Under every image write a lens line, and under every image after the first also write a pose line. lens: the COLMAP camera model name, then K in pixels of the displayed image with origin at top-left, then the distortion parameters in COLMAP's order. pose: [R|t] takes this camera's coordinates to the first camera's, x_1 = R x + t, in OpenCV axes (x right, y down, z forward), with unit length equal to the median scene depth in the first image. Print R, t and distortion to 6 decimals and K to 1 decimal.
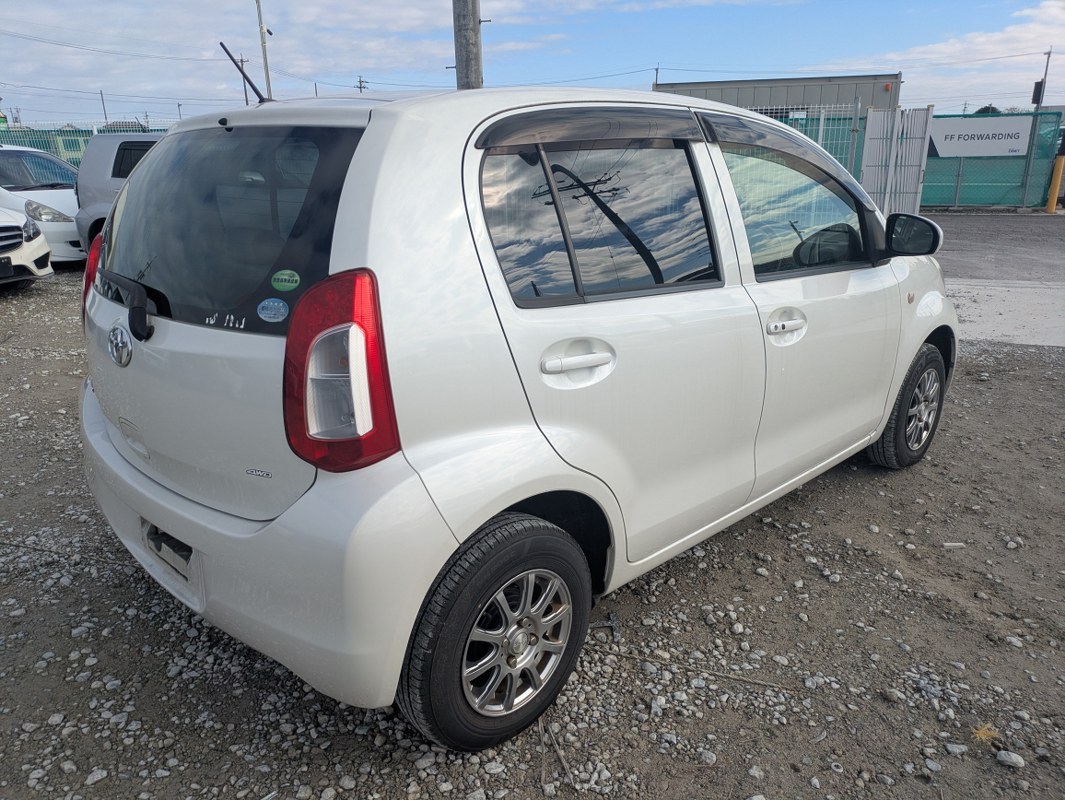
lens RADIAL K [[773.2, 0, 532.5], [0, 773.2, 400.0], [0, 0, 1]] dist [0.007208, -0.007196]
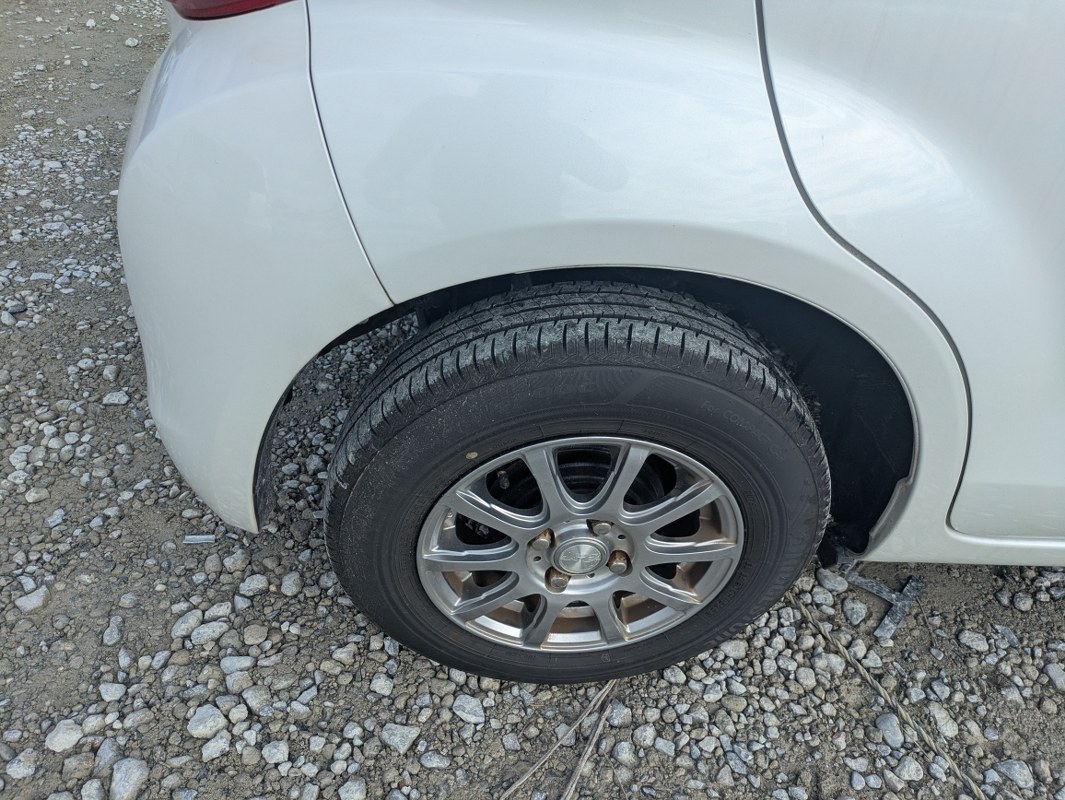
lens RADIAL K [[781.6, 0, 536.2], [0, 781.6, 431.2], [0, 0, 1]] dist [0.013267, -0.004523]
pose [[0.735526, 0.477414, -0.480705, 0.144711], [-0.267372, 0.856488, 0.441520, 0.034911], [0.622506, -0.196223, 0.757616, 0.570077]]
